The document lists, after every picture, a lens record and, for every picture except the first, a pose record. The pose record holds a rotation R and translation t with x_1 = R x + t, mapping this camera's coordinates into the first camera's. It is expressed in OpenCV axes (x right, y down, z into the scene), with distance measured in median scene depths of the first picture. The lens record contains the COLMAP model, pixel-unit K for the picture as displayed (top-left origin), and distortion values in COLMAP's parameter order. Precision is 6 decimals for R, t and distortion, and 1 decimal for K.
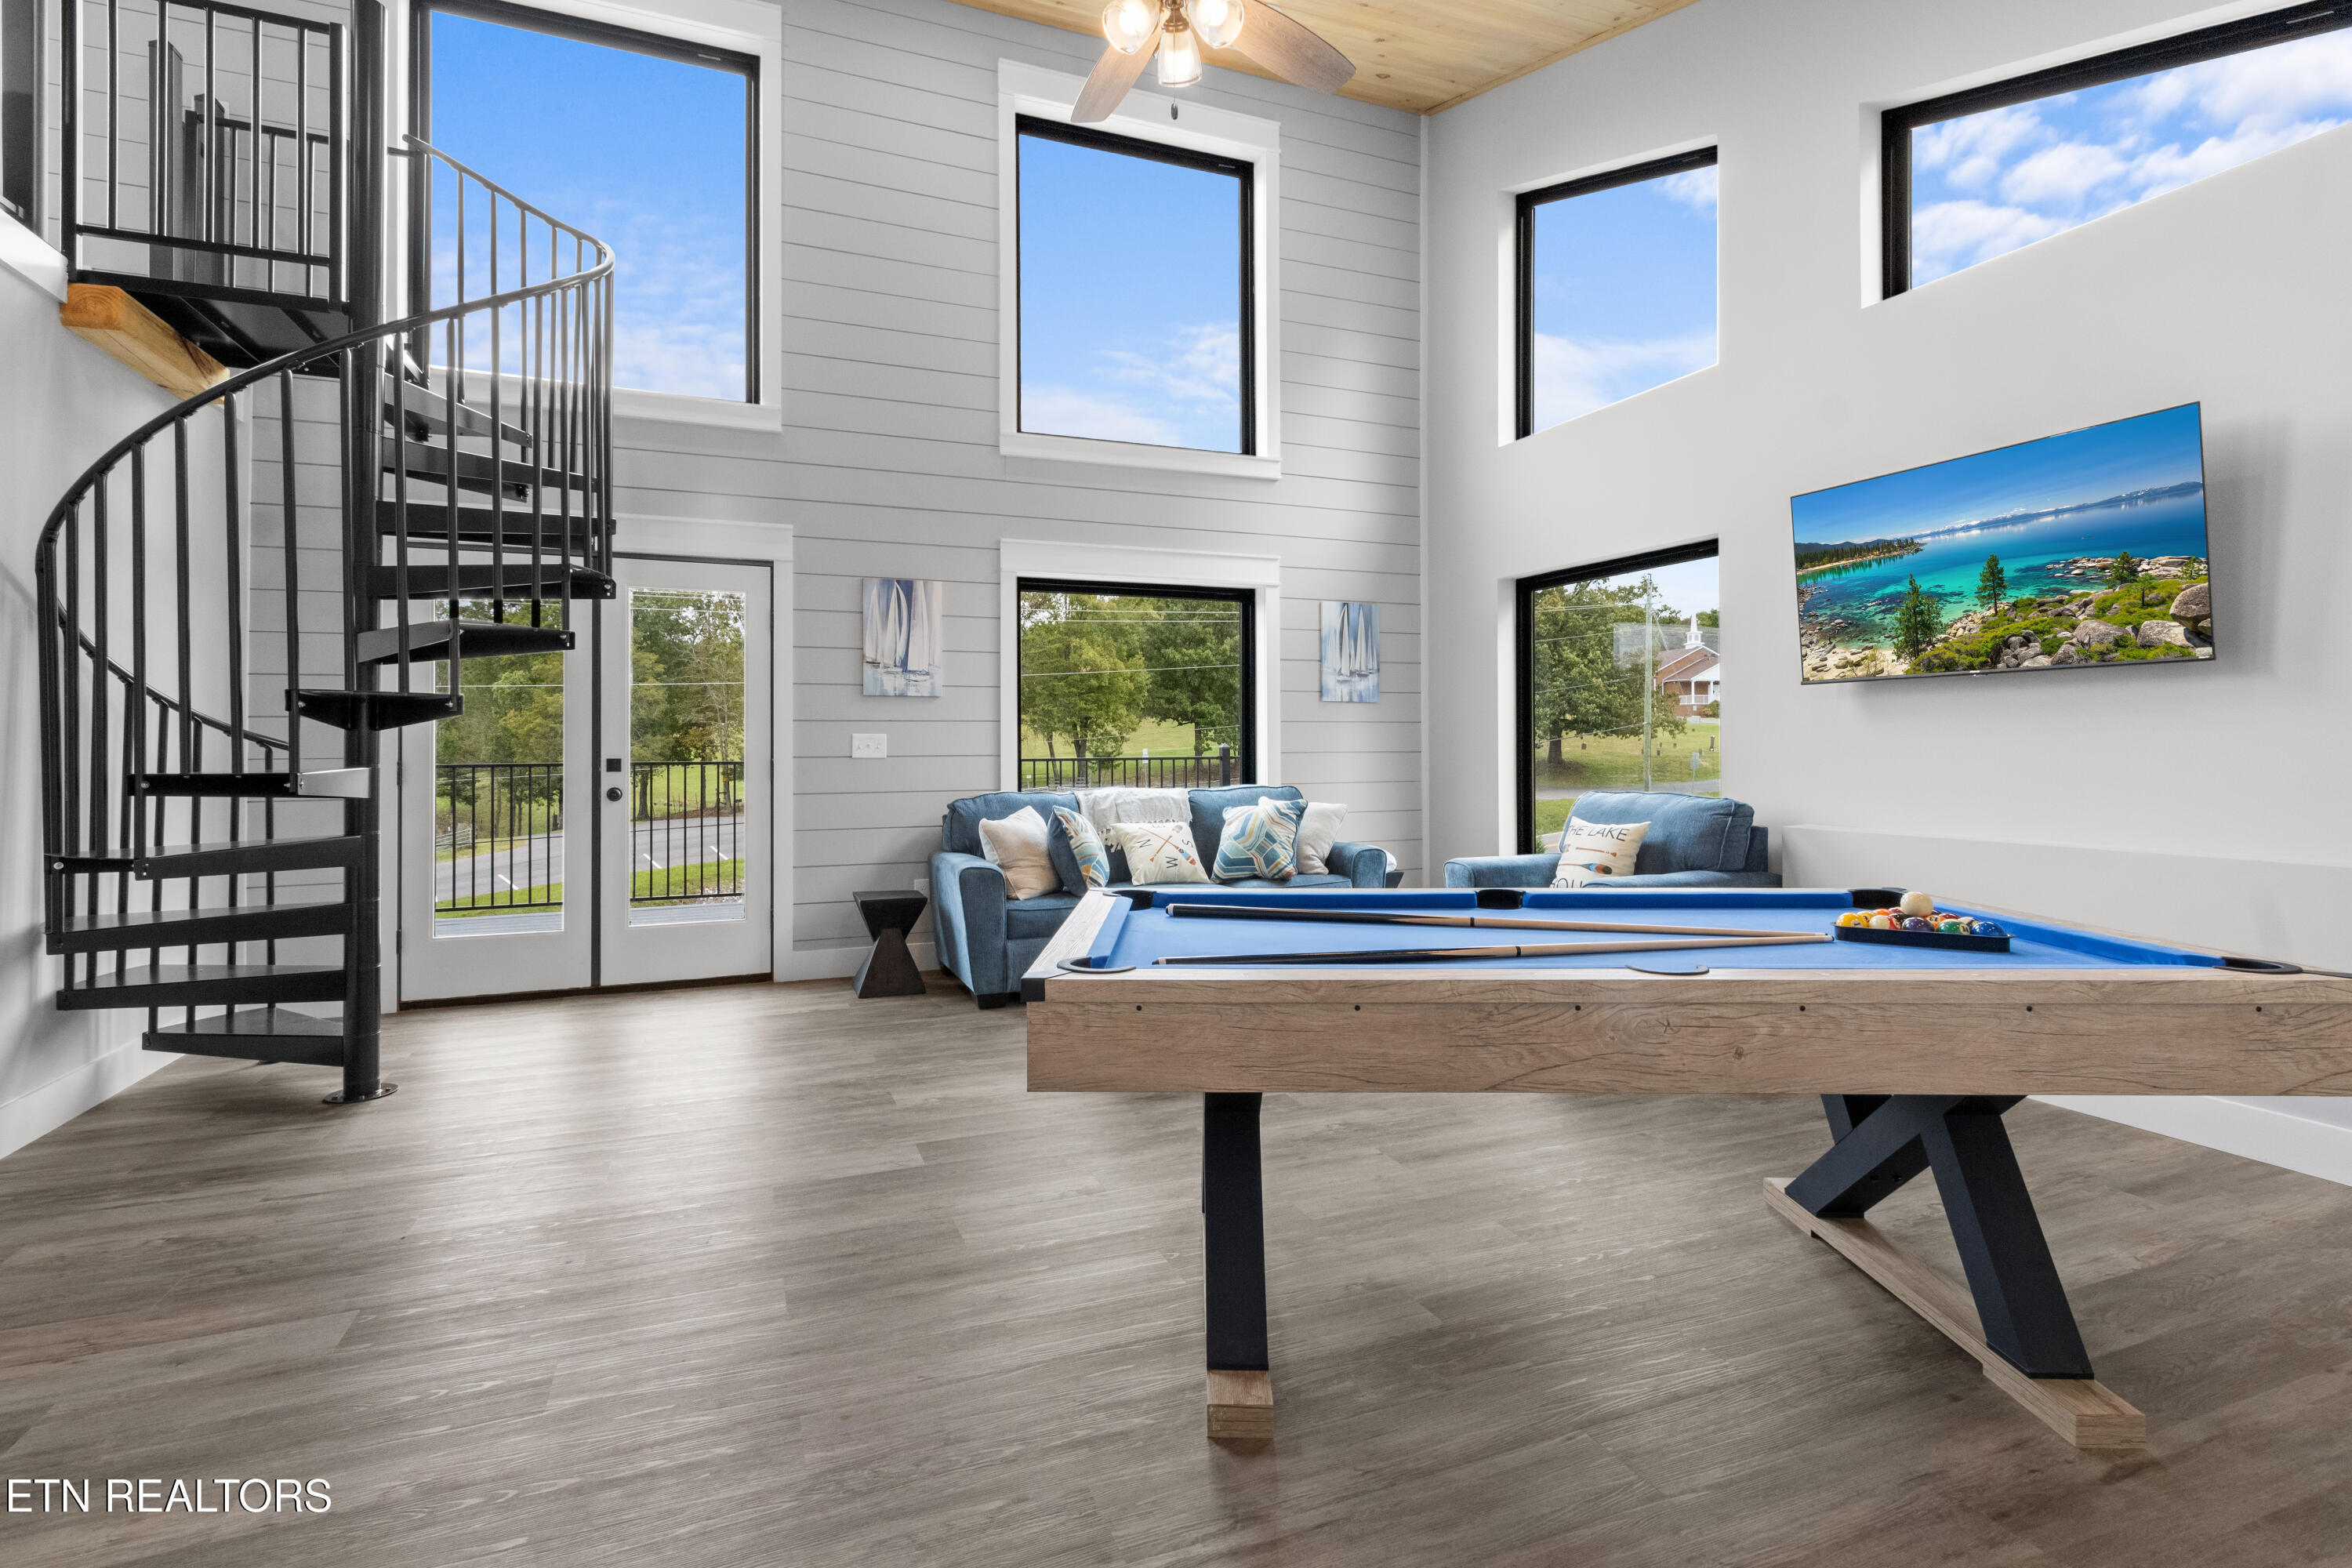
lens RADIAL K [[1103.8, 0, 1150.1], [0, 1103.8, 740.1], [0, 0, 1]] dist [0.002094, -0.001528]
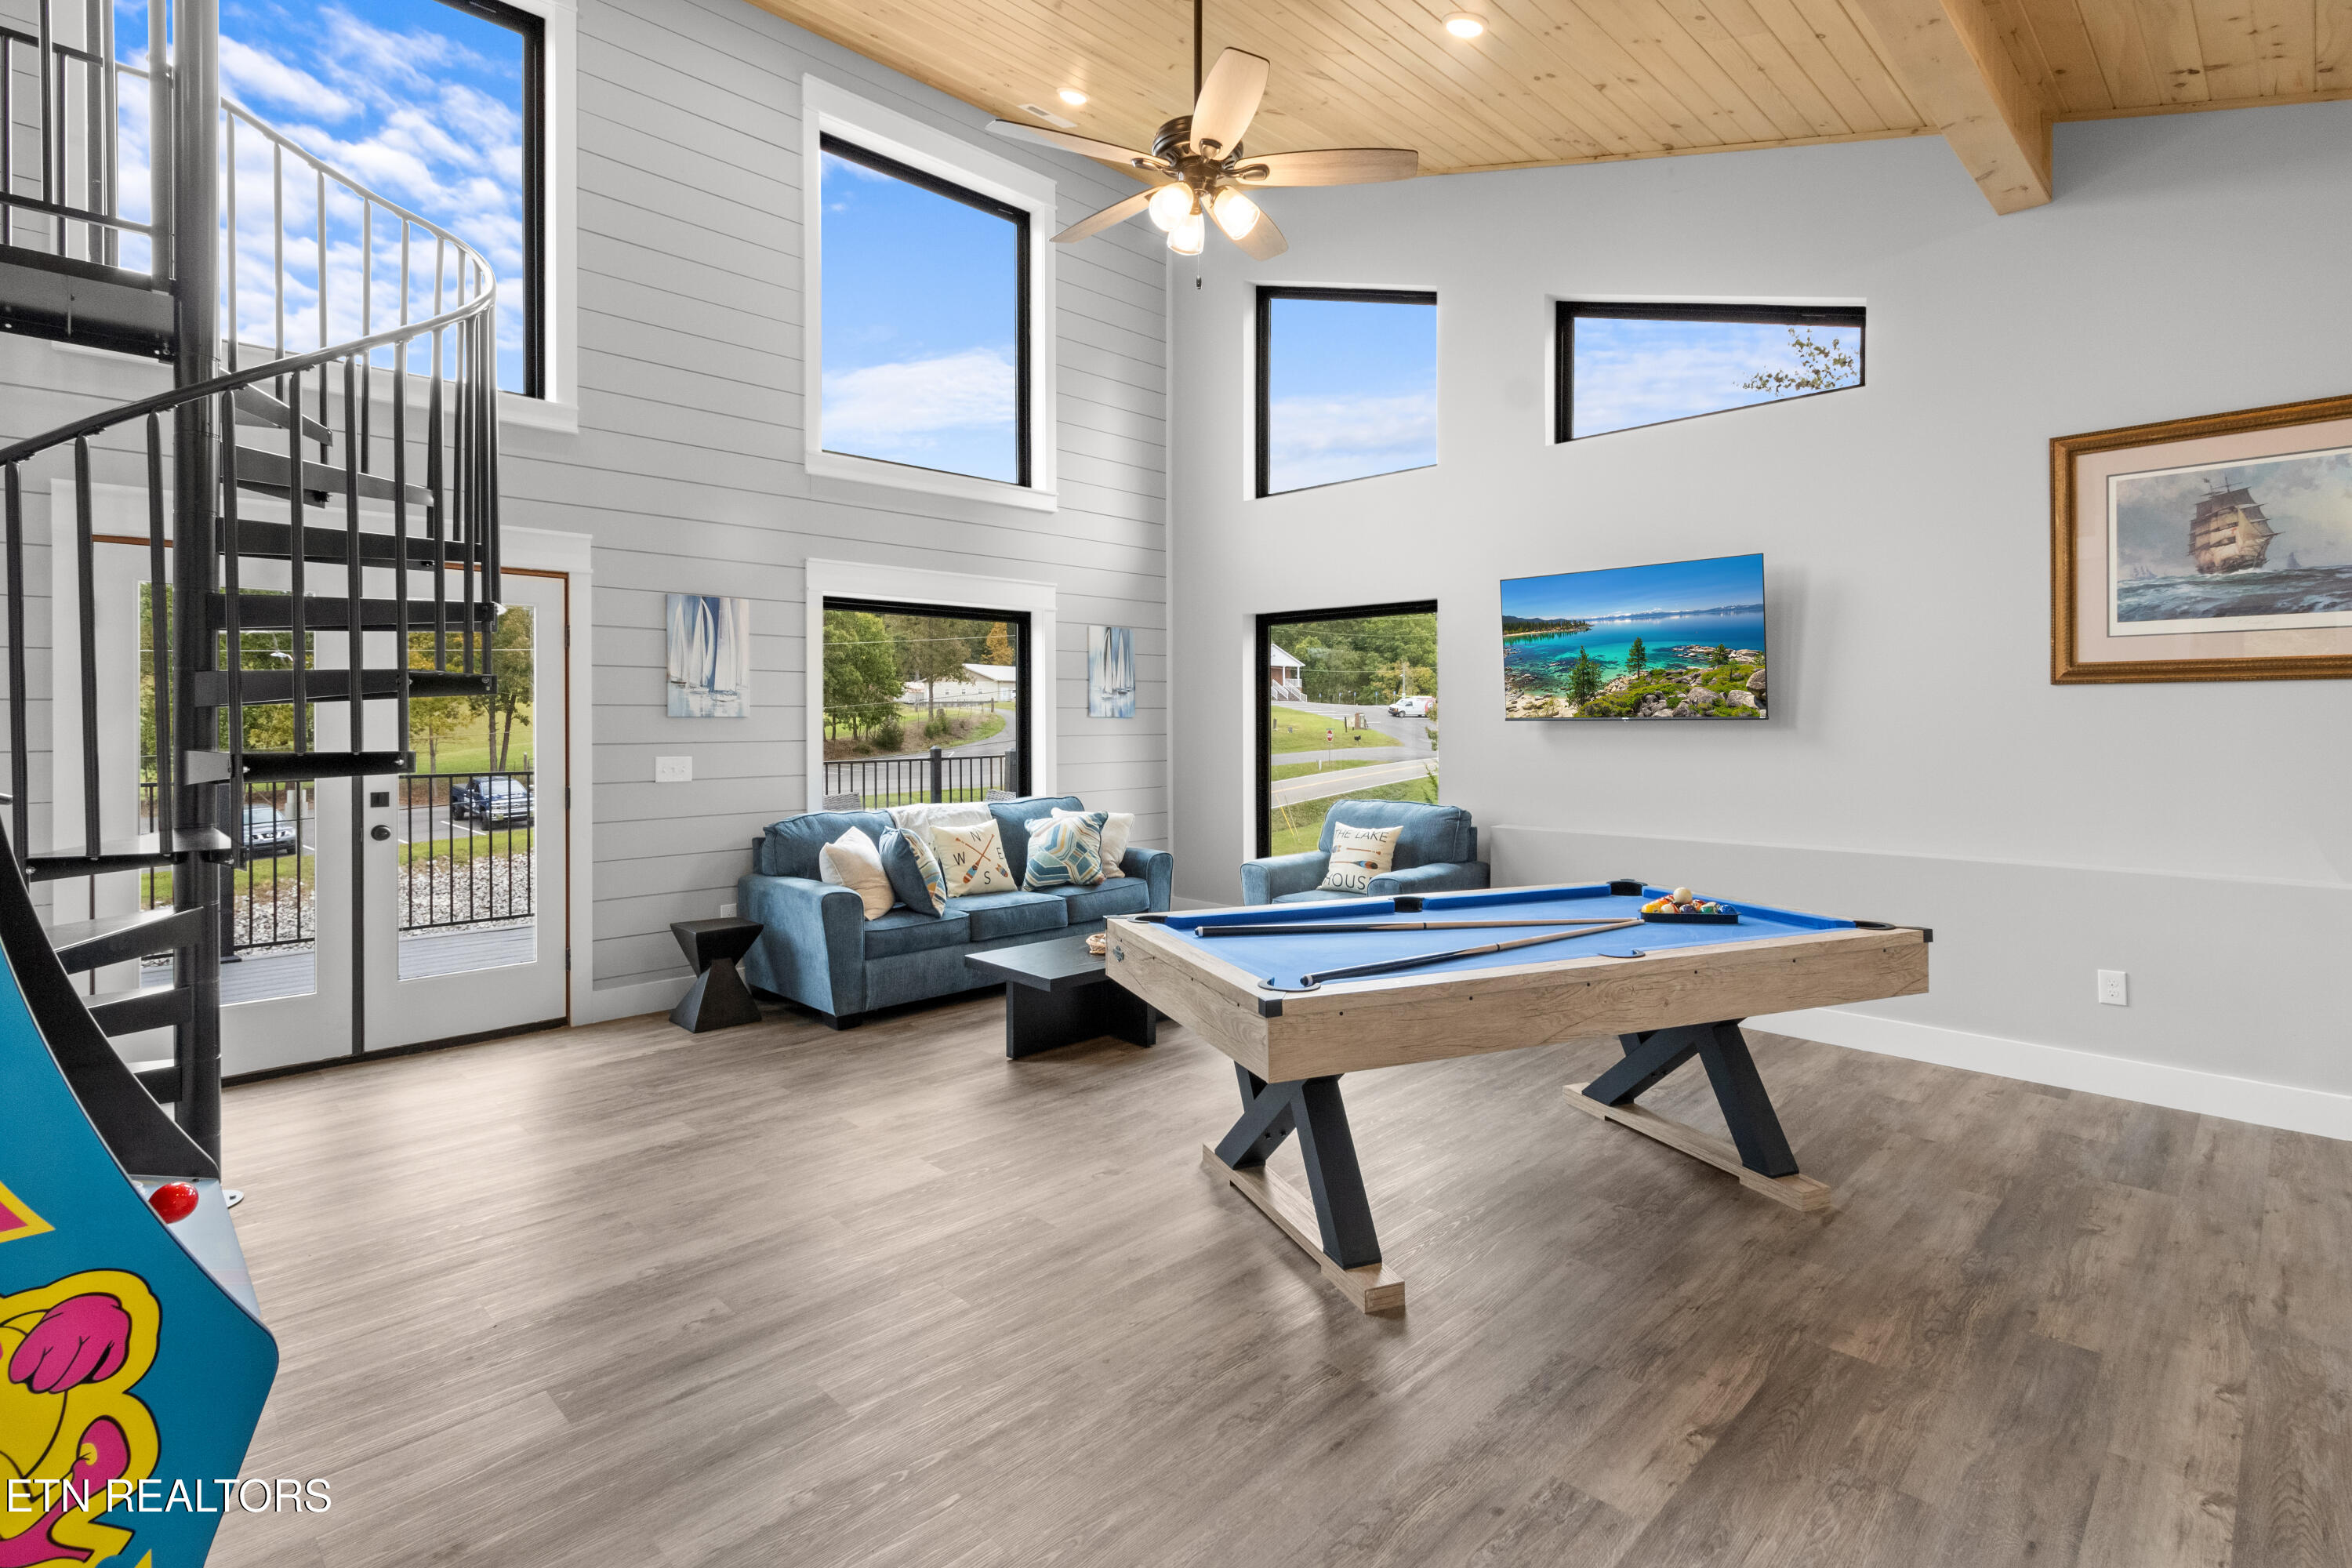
lens RADIAL K [[1124.2, 0, 1182.1], [0, 1124.2, 724.0], [0, 0, 1]] dist [0.003814, -0.000696]
pose [[0.916653, -0.000223, 0.399684, -0.261527], [-0.002874, 0.999970, 0.007148, -0.045904], [-0.399673, -0.007701, 0.916625, -0.076688]]
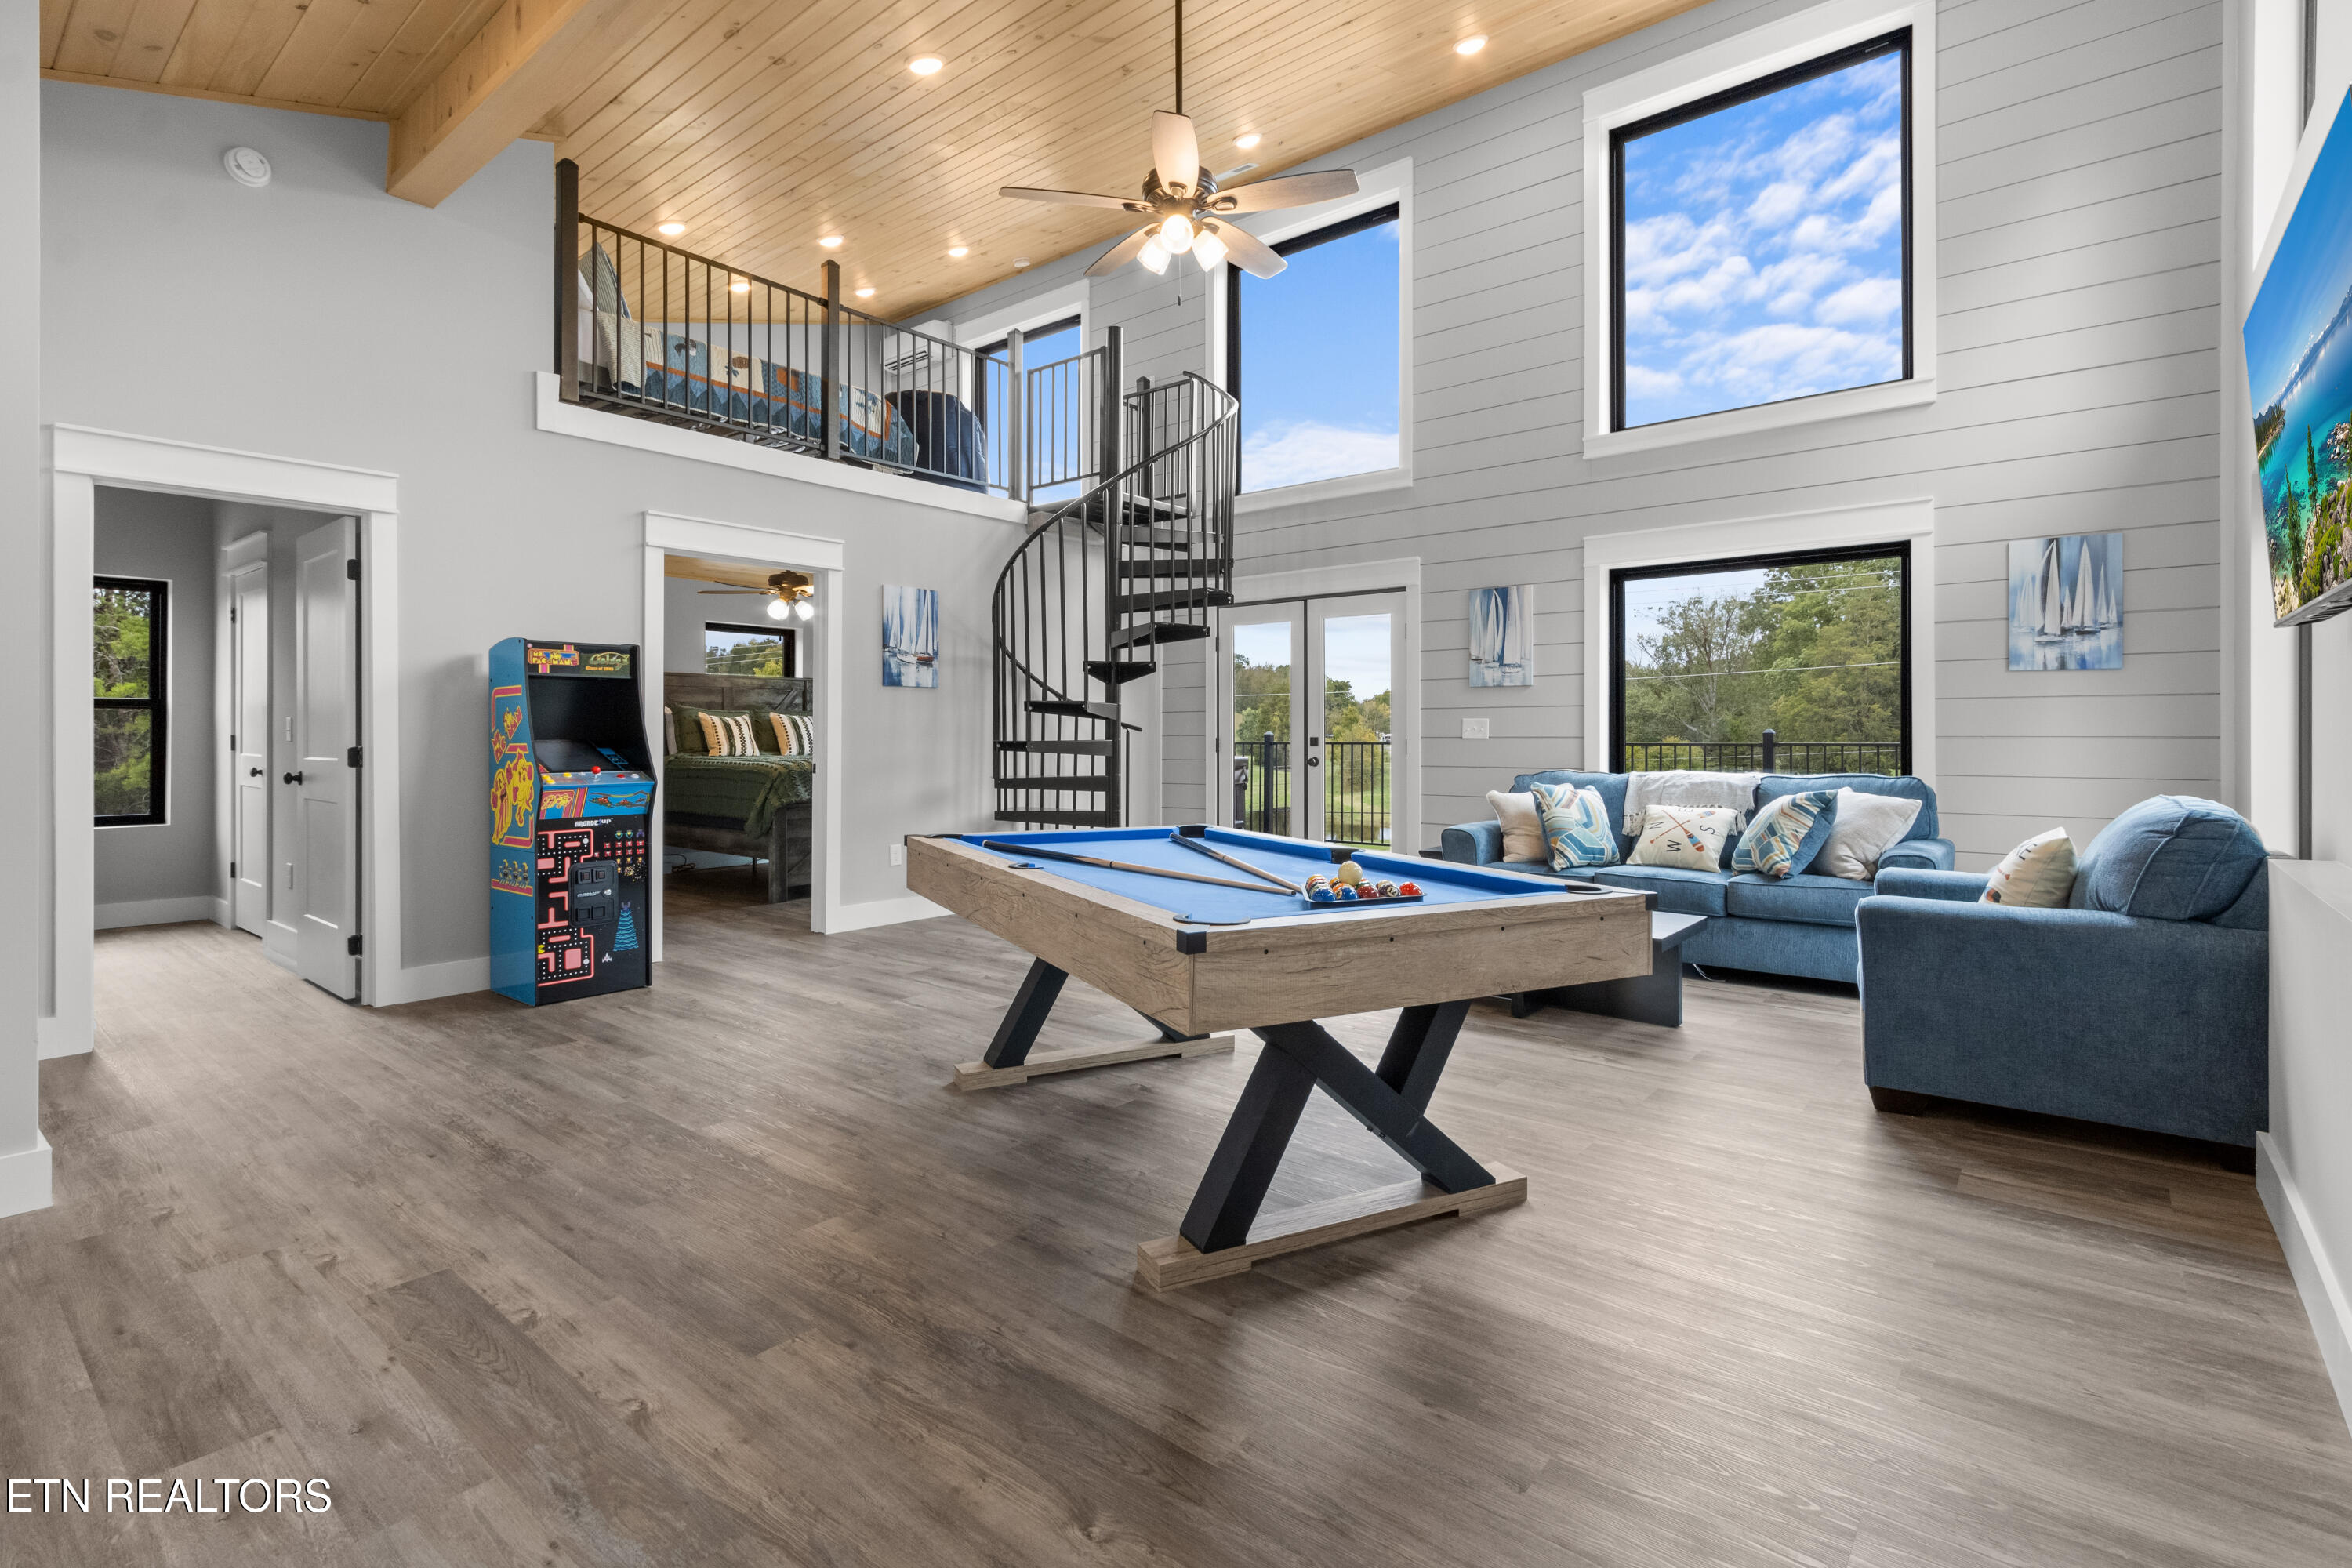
lens RADIAL K [[1086.8, 0, 1178.0], [0, 1086.8, 731.8], [0, 0, 1]] dist [0.002747, 0.000161]
pose [[0.487256, 0.001871, -0.873257, 0.683297], [0.004435, 0.999980, 0.004617, 0.002139], [0.873248, -0.006123, 0.487237, 0.147300]]
